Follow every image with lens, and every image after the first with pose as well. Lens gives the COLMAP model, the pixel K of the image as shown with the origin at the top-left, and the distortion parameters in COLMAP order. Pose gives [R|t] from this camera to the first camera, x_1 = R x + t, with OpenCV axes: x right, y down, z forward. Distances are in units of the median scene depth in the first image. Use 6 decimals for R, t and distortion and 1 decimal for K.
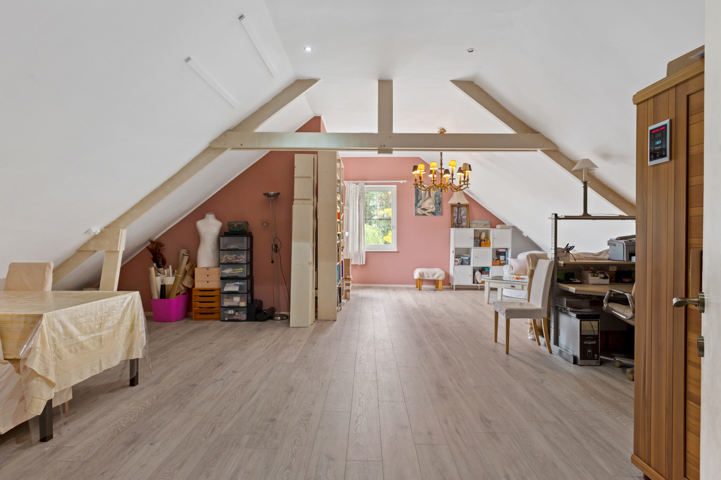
lens RADIAL K [[380.7, 0, 360.0], [0, 380.7, 232.3], [0, 0, 1]] dist [-0.000900, -0.000417]
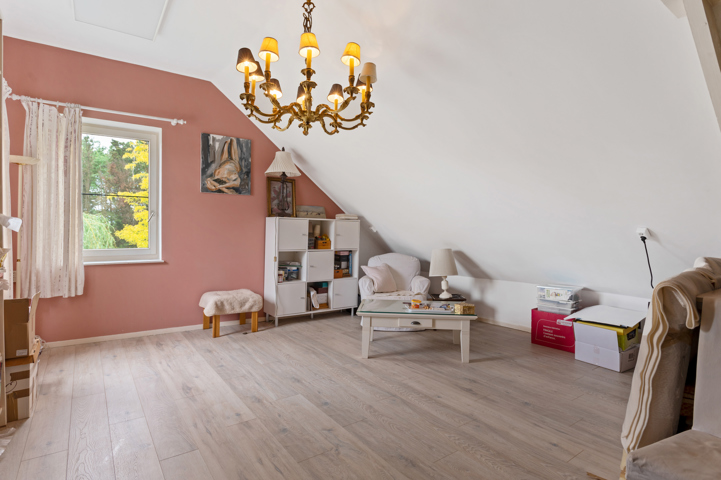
lens RADIAL K [[380.7, 0, 360.0], [0, 380.7, 232.3], [0, 0, 1]] dist [-0.000900, -0.000417]
pose [[0.800163, 0.000785, 0.599781, 0.005471], [-0.008484, 0.999914, 0.010010, 0.004746], [-0.599722, -0.013098, 0.800101, 0.463669]]
